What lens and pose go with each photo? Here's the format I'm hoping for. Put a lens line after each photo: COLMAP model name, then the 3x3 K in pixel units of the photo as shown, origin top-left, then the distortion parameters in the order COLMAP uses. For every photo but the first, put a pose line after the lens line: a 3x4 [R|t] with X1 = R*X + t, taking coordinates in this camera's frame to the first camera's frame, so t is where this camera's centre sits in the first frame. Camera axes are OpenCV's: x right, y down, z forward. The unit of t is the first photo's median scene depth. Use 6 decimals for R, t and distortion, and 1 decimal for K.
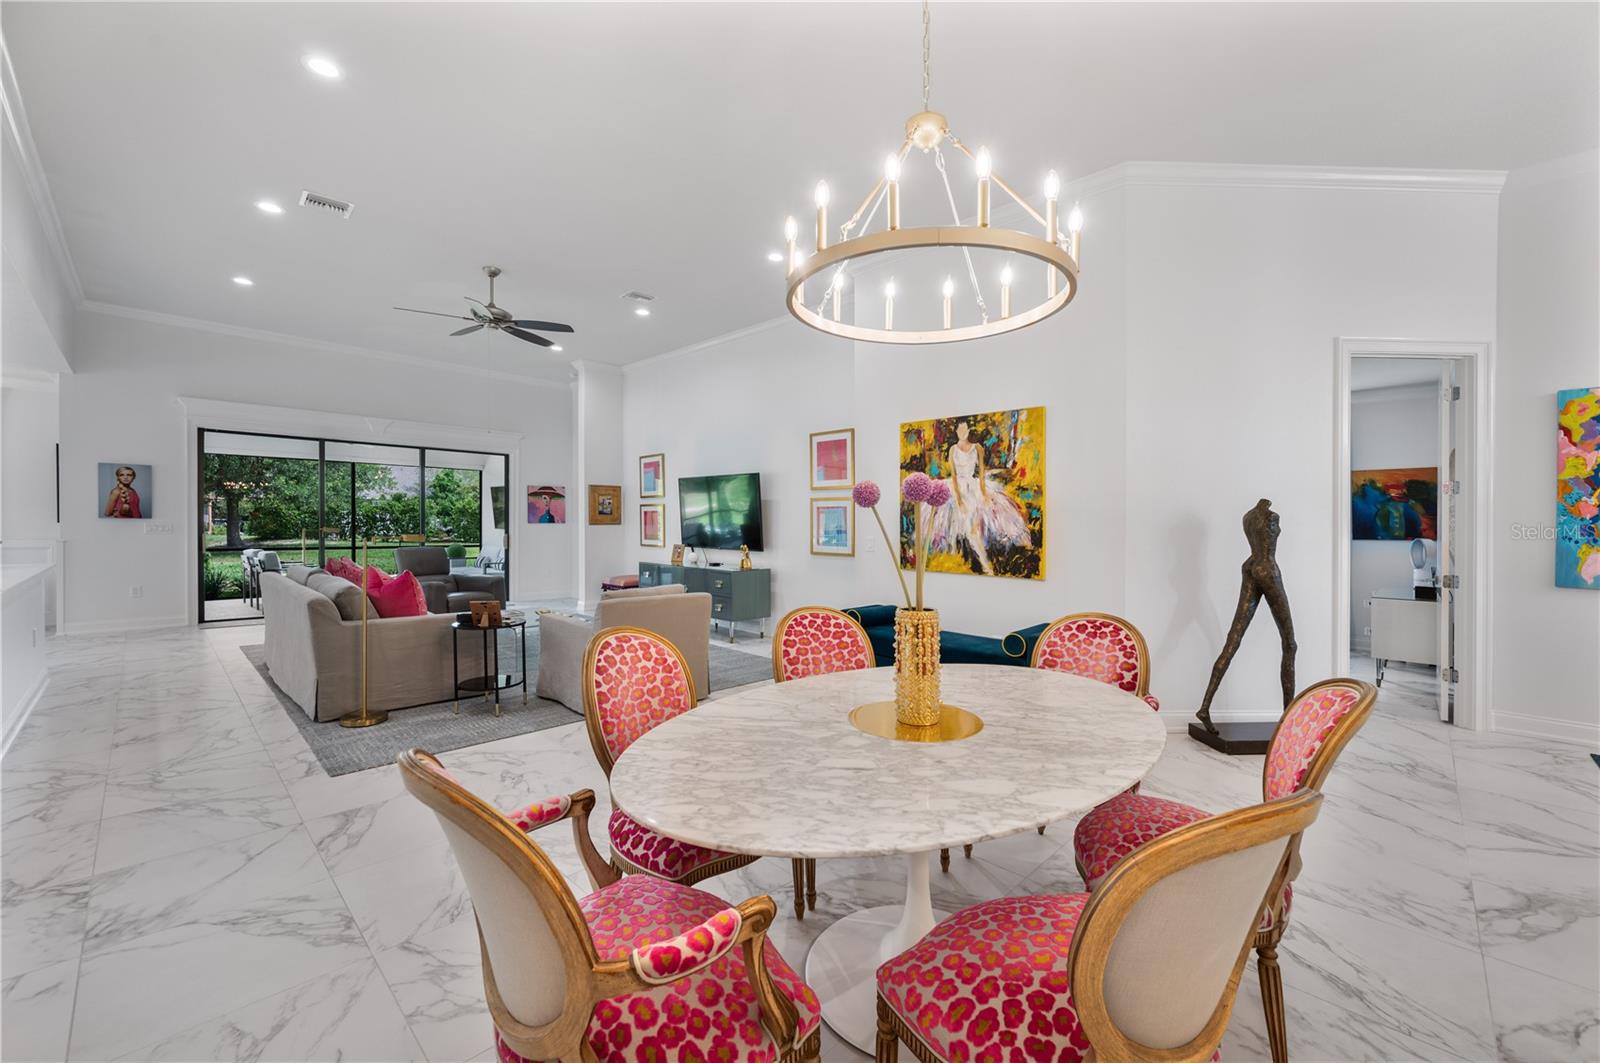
lens RADIAL K [[636.1, 0, 816.7], [0, 636.1, 536.2], [0, 0, 1]] dist [-0.001717, -0.000214]
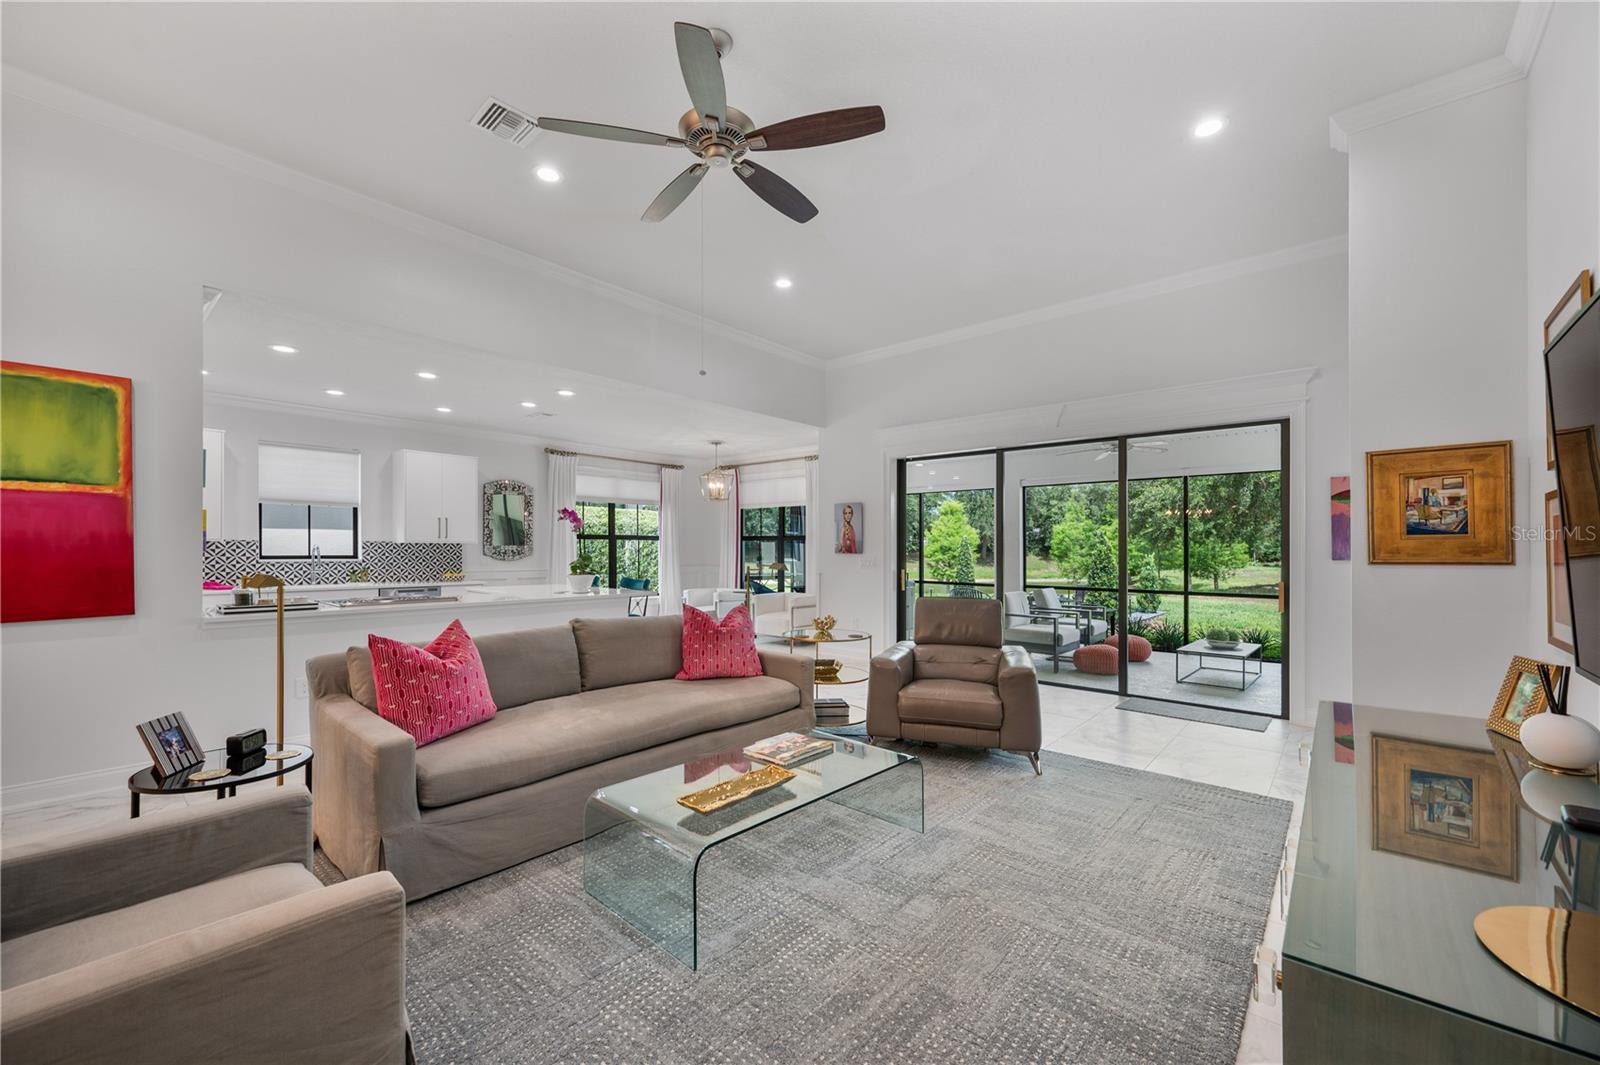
lens RADIAL K [[641.5, 0, 794.8], [0, 641.5, 549.8], [0, 0, 1]] dist [0.001348, 0.000115]
pose [[0.037406, -0.012649, -0.999220, -0.016210], [-0.024481, 0.999608, -0.013570, -0.023572], [0.999000, 0.024970, 0.037082, 1.167692]]
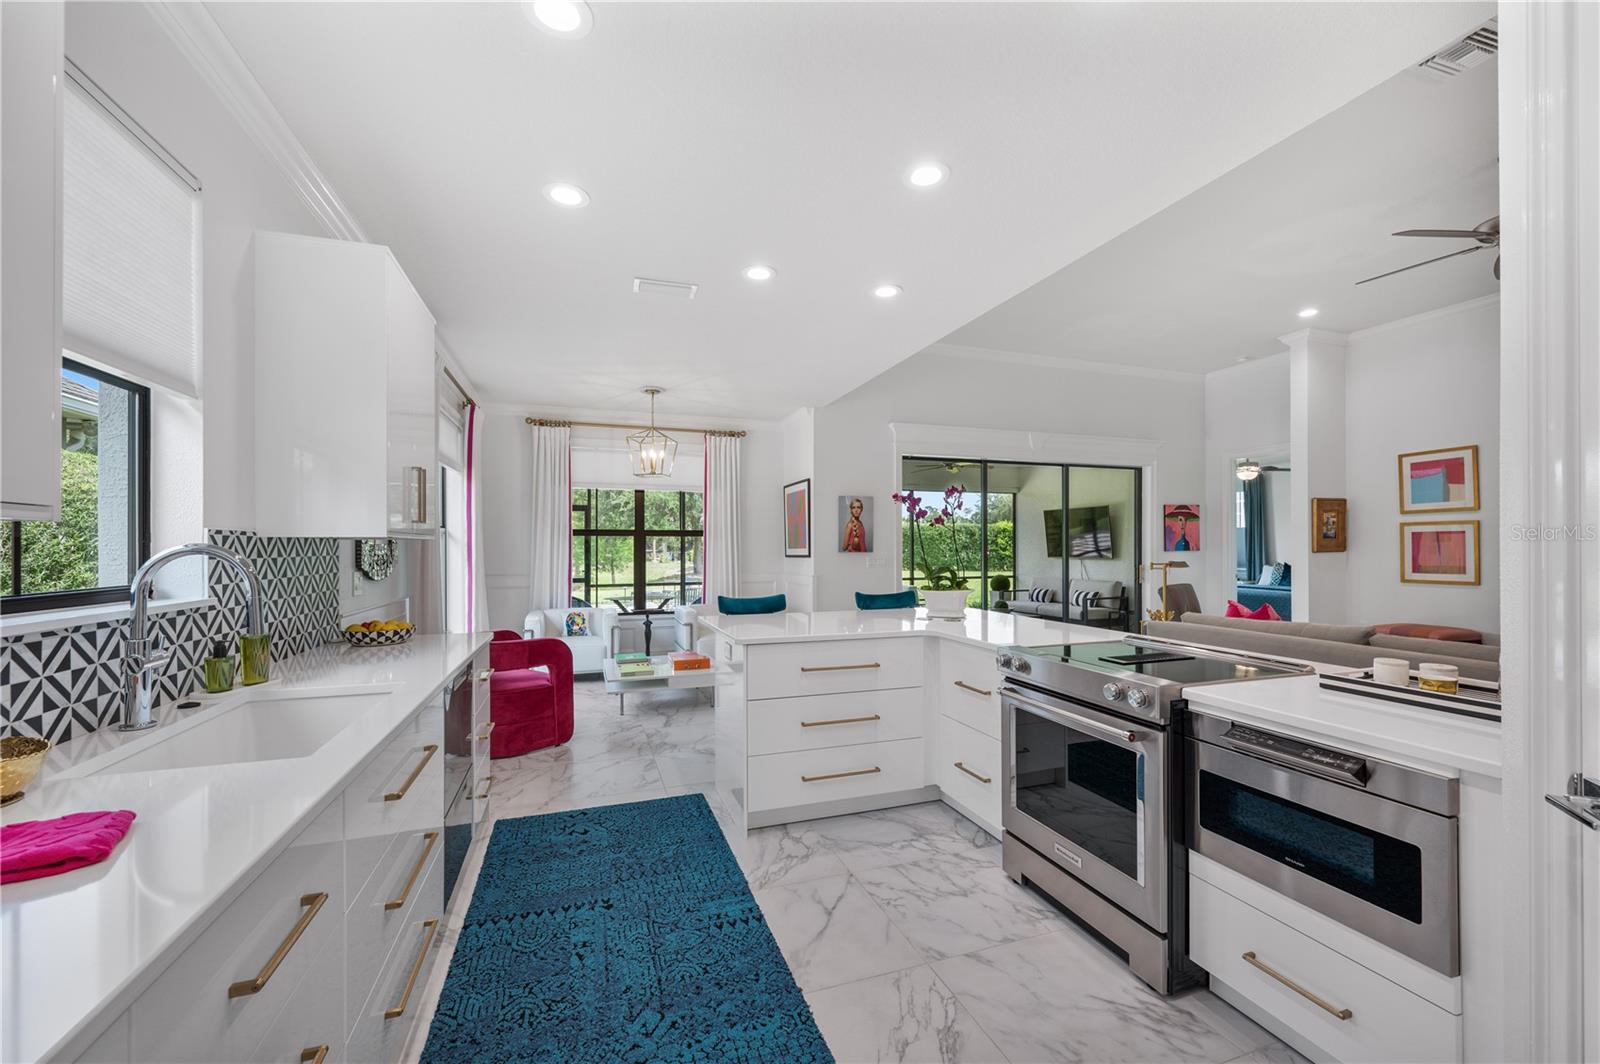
lens RADIAL K [[639.0, 0, 806.4], [0, 639.0, 546.0], [0, 0, 1]] dist [0.000119, -0.000113]
pose [[0.890629, -0.016343, -0.454436, -0.956201], [0.005538, 0.999670, -0.025098, -0.018050], [0.454696, 0.019836, 0.890426, 0.130356]]
